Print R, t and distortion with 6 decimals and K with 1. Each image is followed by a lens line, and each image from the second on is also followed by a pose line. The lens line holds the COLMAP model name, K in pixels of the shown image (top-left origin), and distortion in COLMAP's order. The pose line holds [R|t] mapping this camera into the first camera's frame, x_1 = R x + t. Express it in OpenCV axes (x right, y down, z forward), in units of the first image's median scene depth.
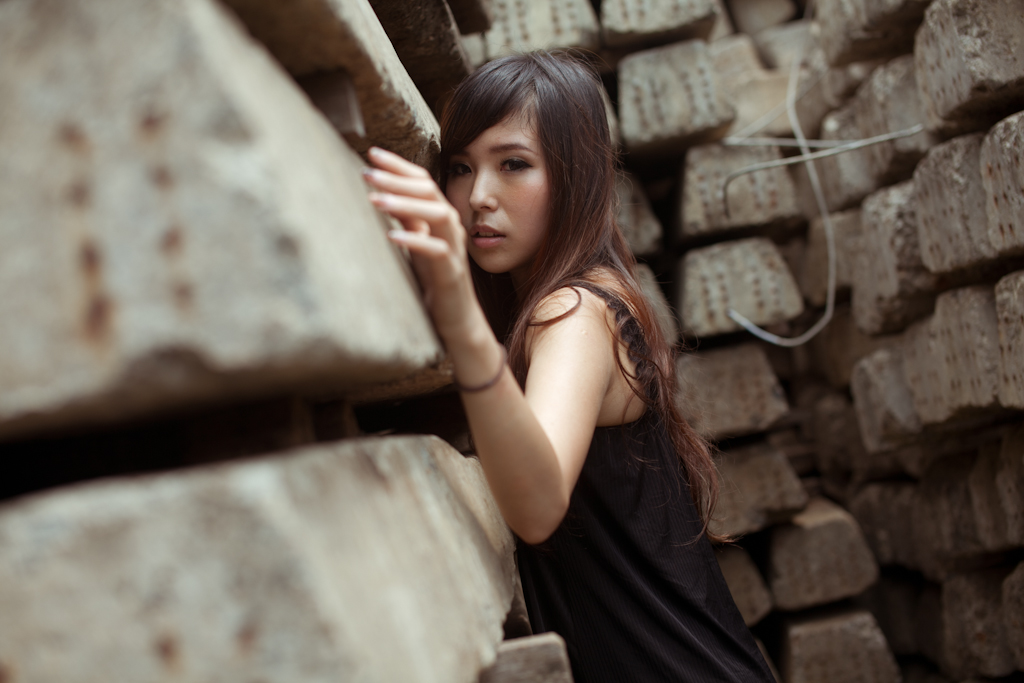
lens RADIAL K [[1365.5, 0, 511.5], [0, 1365.5, 338.8], [0, 0, 1]] dist [-0.146664, 0.212977]
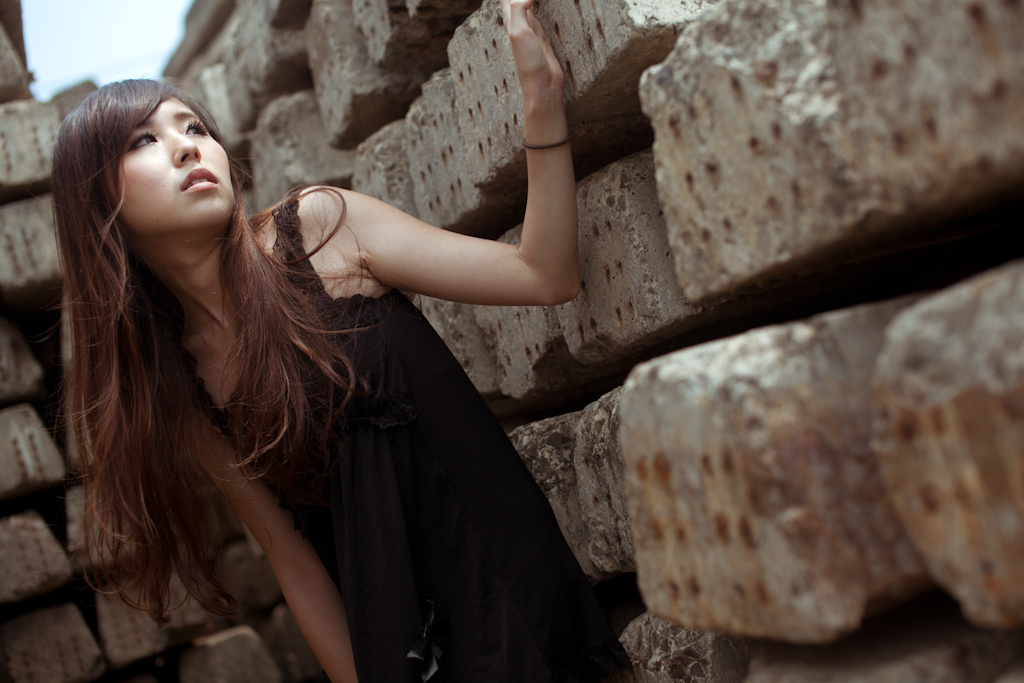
lens RADIAL K [[1365.5, 0, 511.5], [0, 1365.5, 338.8], [0, 0, 1]] dist [-0.146664, 0.212977]
pose [[0.916924, -0.052553, 0.395585, 0.045476], [0.122010, 0.980741, -0.152516, 0.135756], [-0.379951, 0.188111, 0.905677, -0.109345]]
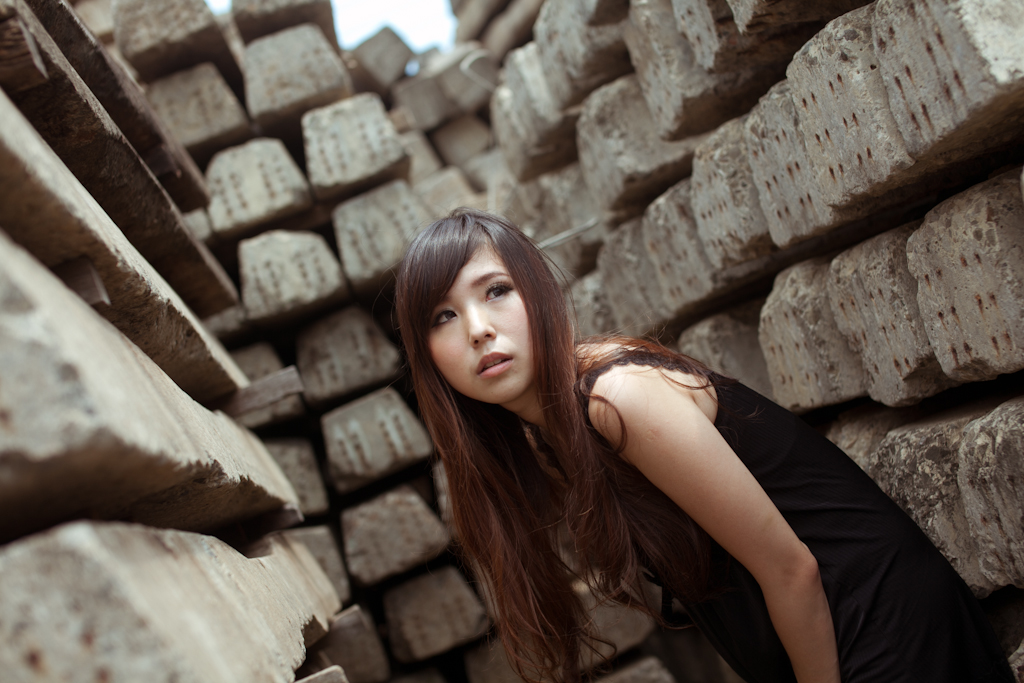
lens RADIAL K [[1365.5, 0, 511.5], [0, 1365.5, 338.8], [0, 0, 1]] dist [-0.146664, 0.212977]
pose [[0.967670, -0.184472, 0.172001, 0.015013], [0.201493, 0.975595, -0.087261, 0.032114], [-0.151706, 0.119097, 0.981224, -0.138649]]
